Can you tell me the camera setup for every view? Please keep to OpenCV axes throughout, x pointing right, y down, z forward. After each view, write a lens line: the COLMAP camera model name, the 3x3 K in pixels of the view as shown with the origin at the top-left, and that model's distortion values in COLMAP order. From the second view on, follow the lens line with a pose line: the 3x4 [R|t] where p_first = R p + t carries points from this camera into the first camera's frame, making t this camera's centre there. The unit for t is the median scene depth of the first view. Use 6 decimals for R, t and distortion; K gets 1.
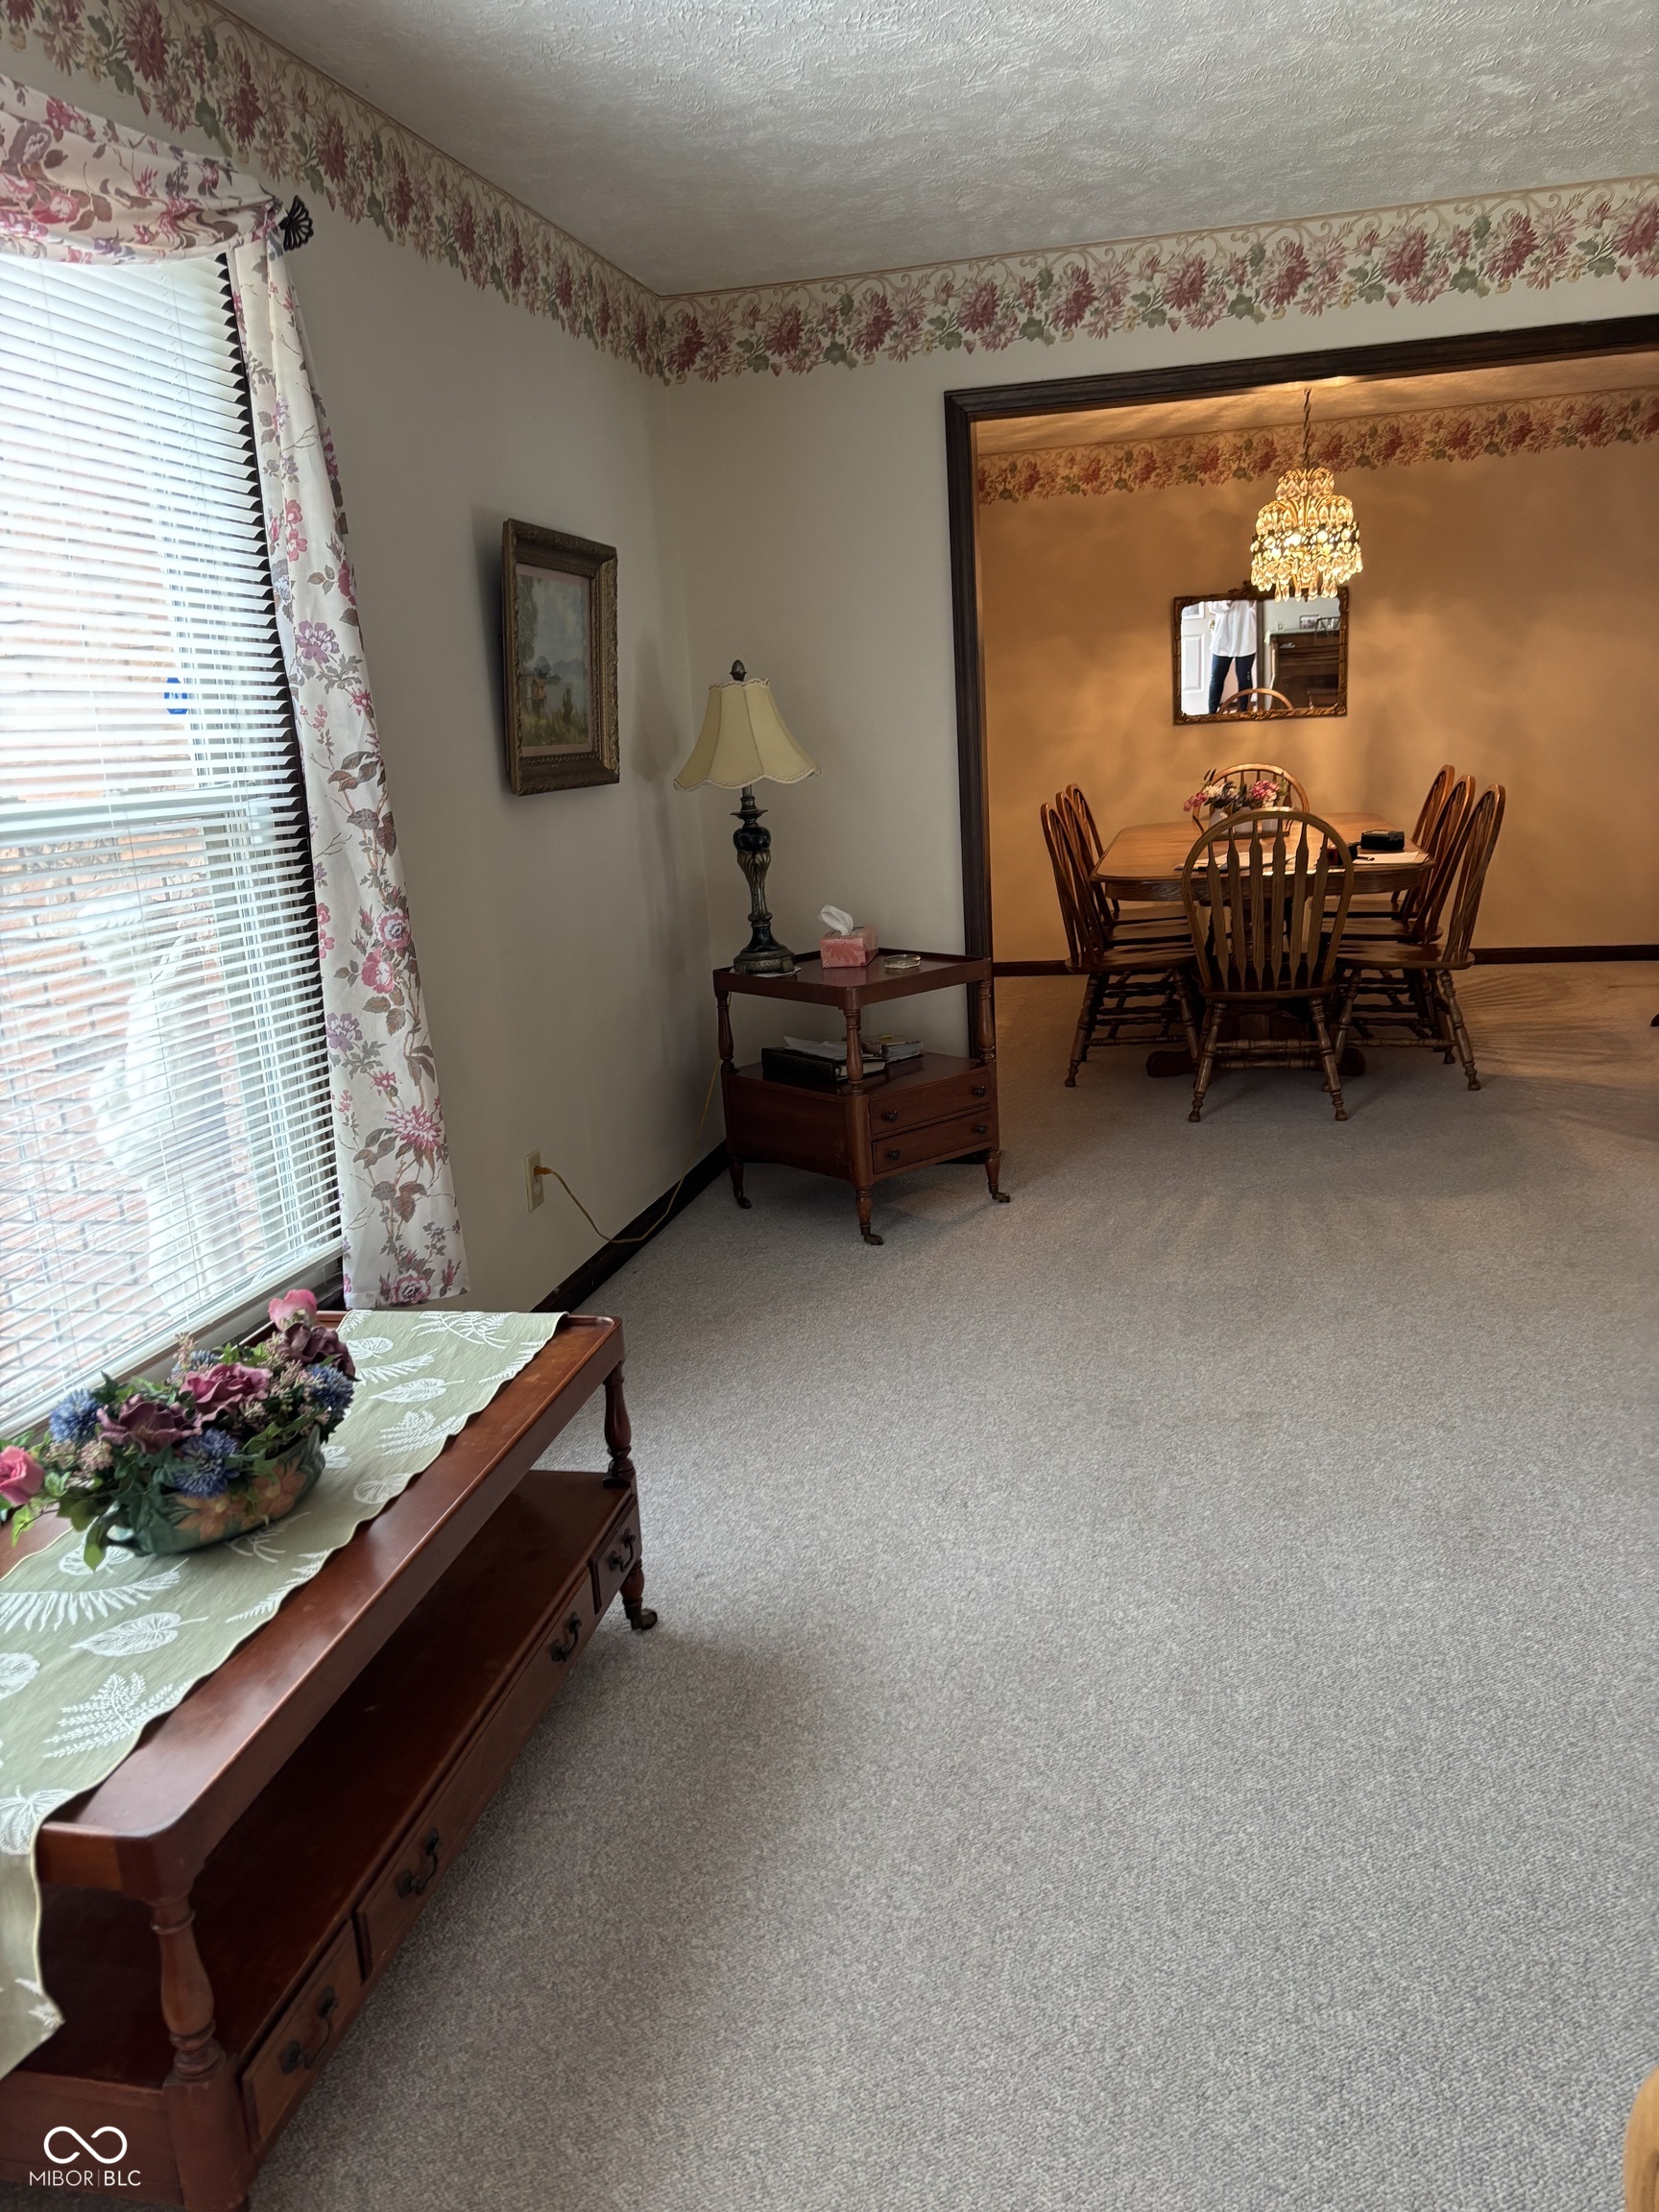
lens RADIAL K [[1729.6, 0, 829.5], [0, 1729.6, 1106.0], [0, 0, 1]] dist [-0.003267, -0.002805]
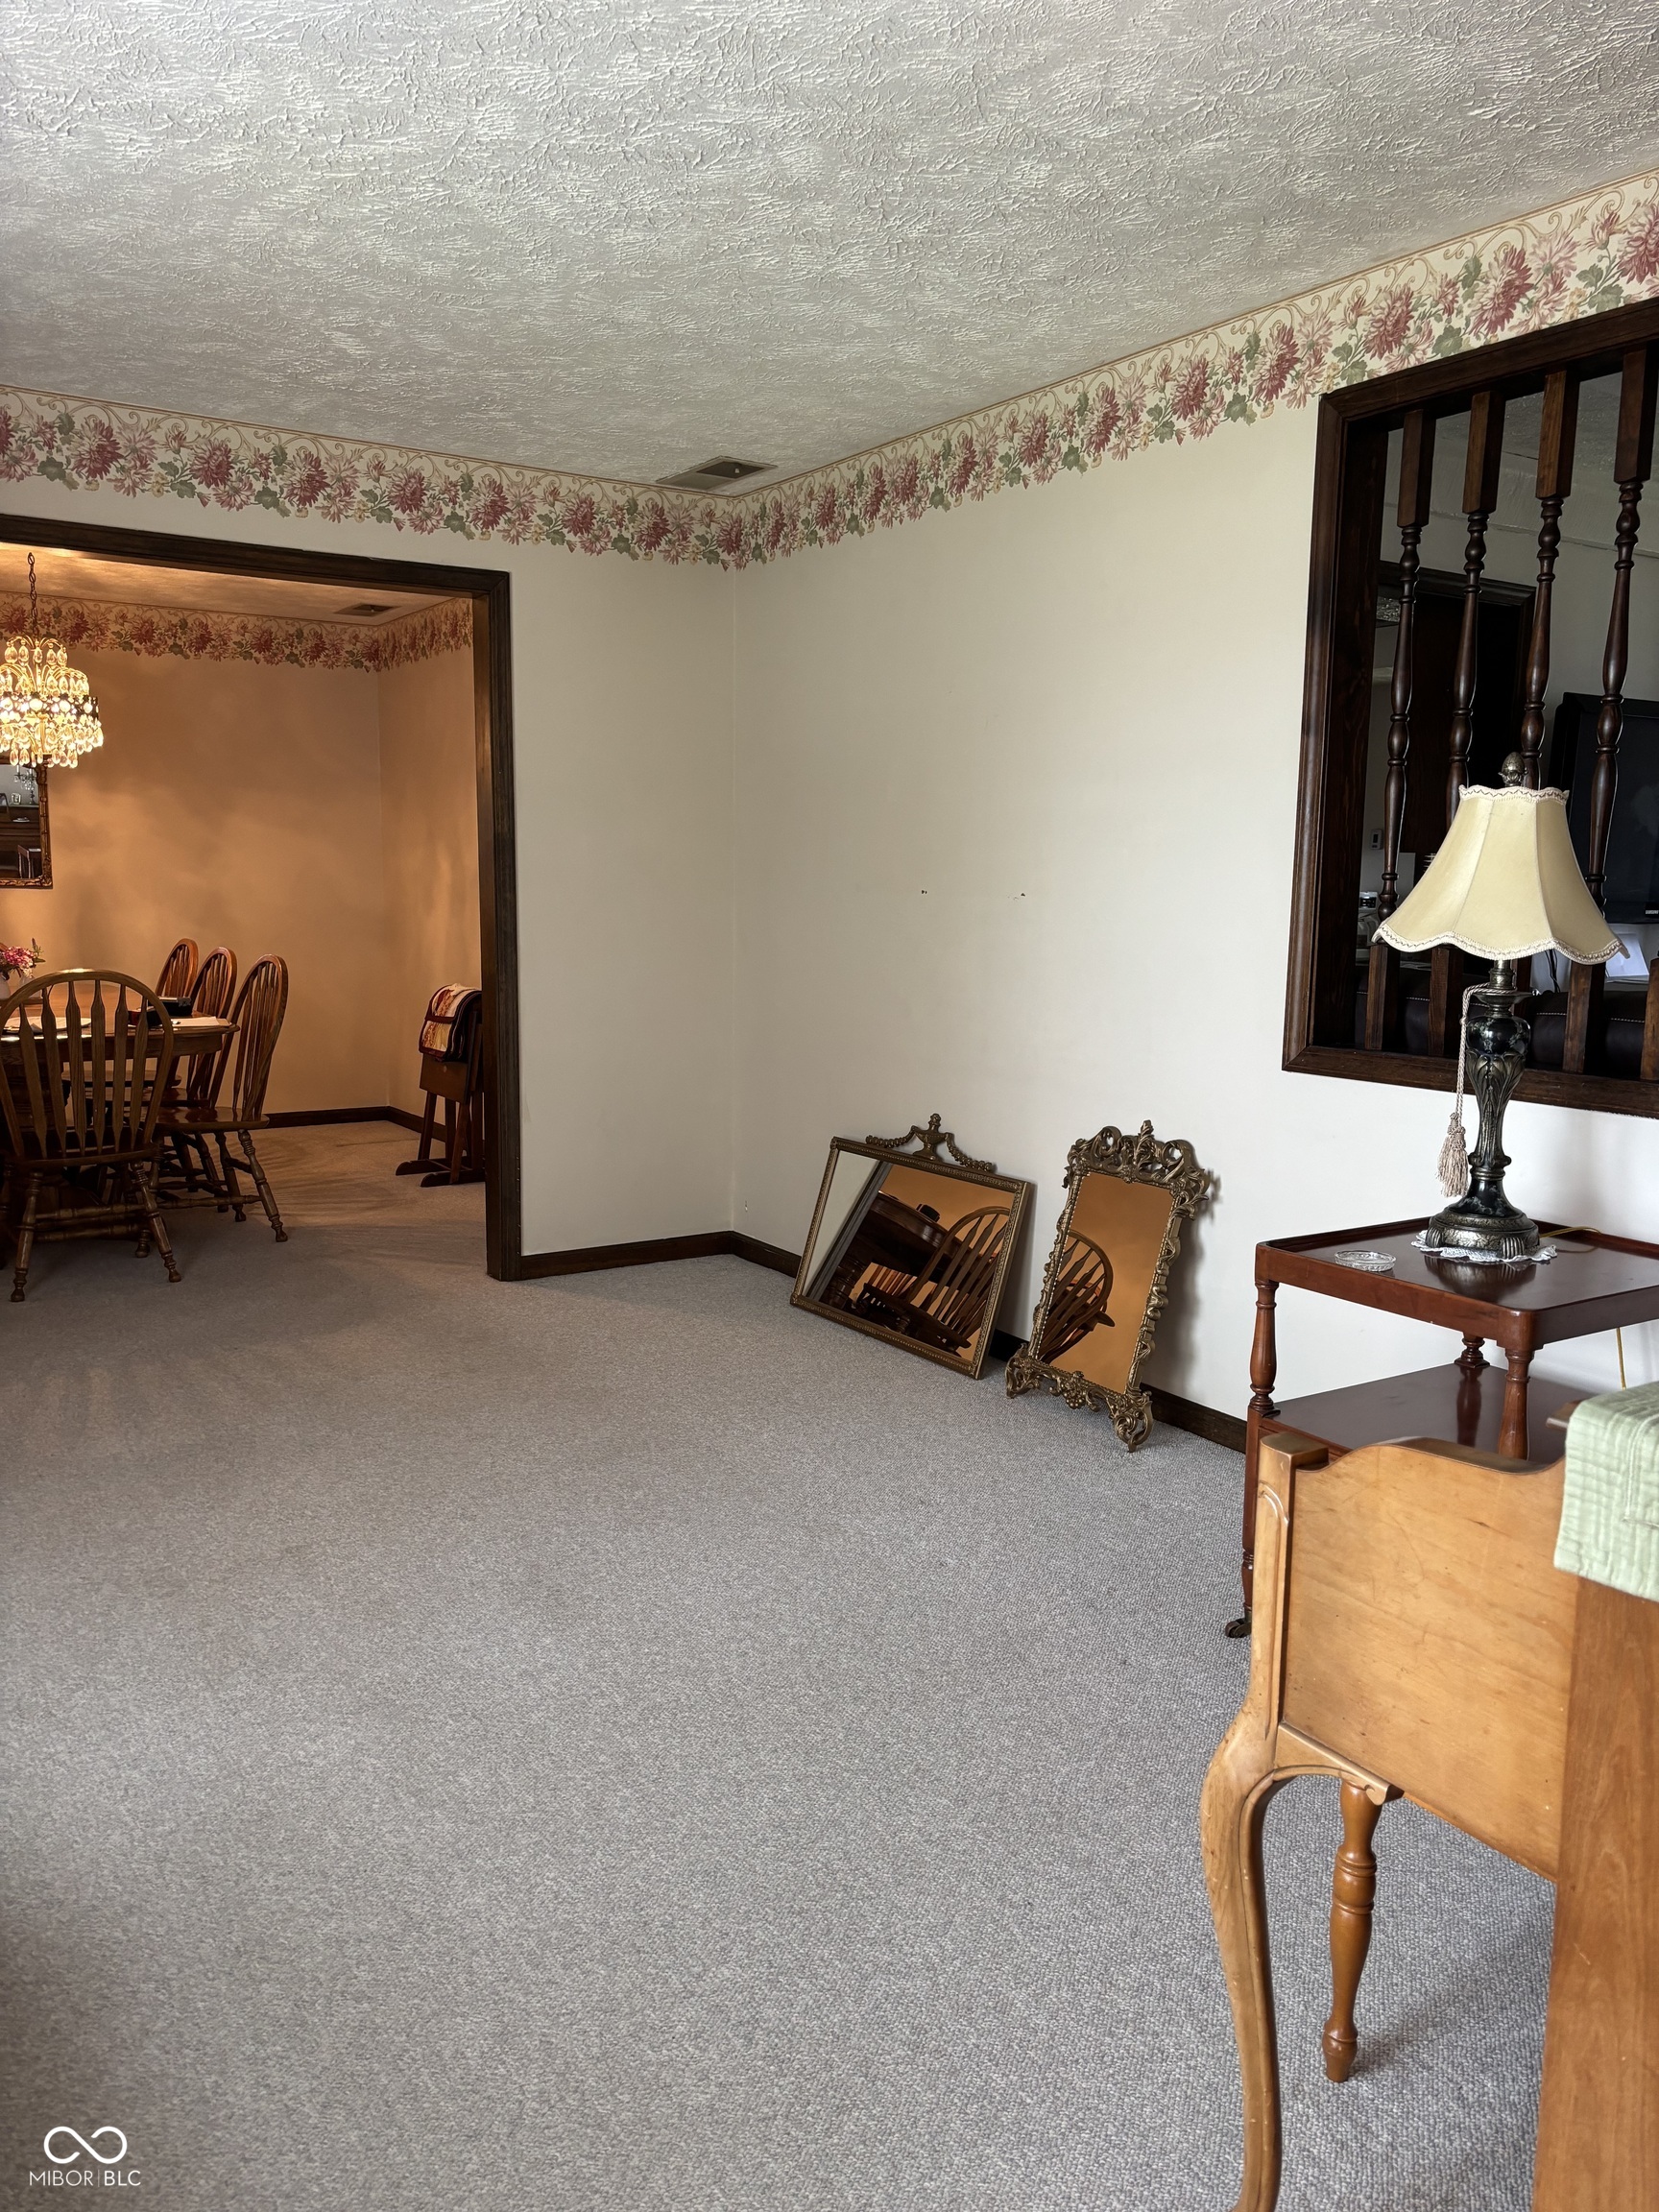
lens RADIAL K [[1708.8, 0, 829.5], [0, 1708.8, 1106.0], [0, 0, 1]] dist [0.090541, -0.057467]
pose [[0.686225, -0.033581, 0.726613, -0.196629], [0.110691, 0.992121, -0.058686, 0.009735], [-0.718918, 0.120701, 0.684535, 0.030291]]
